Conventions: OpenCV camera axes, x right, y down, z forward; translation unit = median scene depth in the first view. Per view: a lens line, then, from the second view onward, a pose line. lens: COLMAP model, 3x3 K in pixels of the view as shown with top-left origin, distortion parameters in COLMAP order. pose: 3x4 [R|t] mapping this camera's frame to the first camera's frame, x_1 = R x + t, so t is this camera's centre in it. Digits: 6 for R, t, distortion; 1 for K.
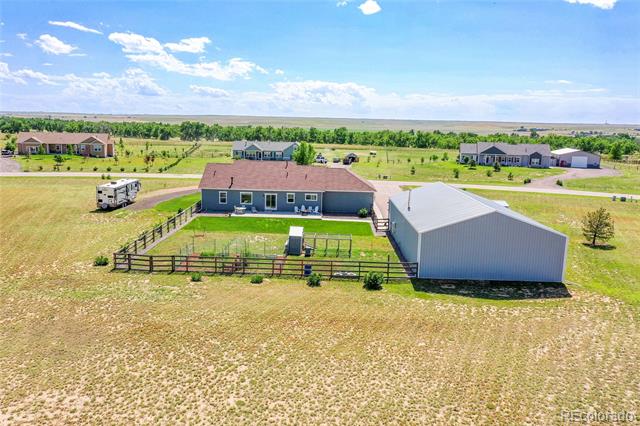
lens RADIAL K [[502.2, 0, 314.9], [0, 502.2, 203.7], [0, 0, 1]] dist [-0.003838, -0.005978]
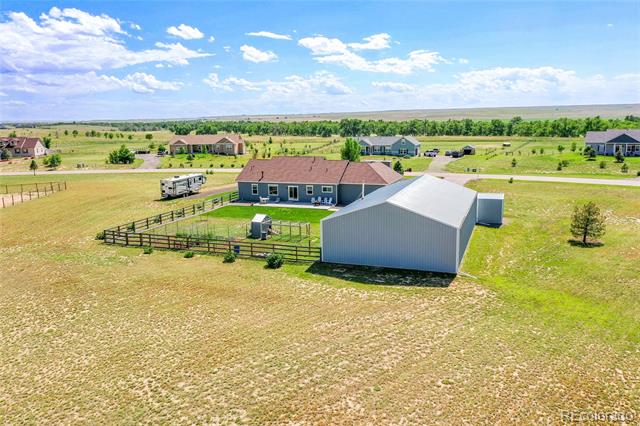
lens RADIAL K [[502.2, 0, 314.9], [0, 502.2, 203.7], [0, 0, 1]] dist [-0.003838, -0.005978]
pose [[0.938362, 0.013477, -0.345391, 0.337682], [-0.009797, 0.999875, 0.012397, 0.004827], [0.345515, -0.008249, 0.938377, -0.021167]]
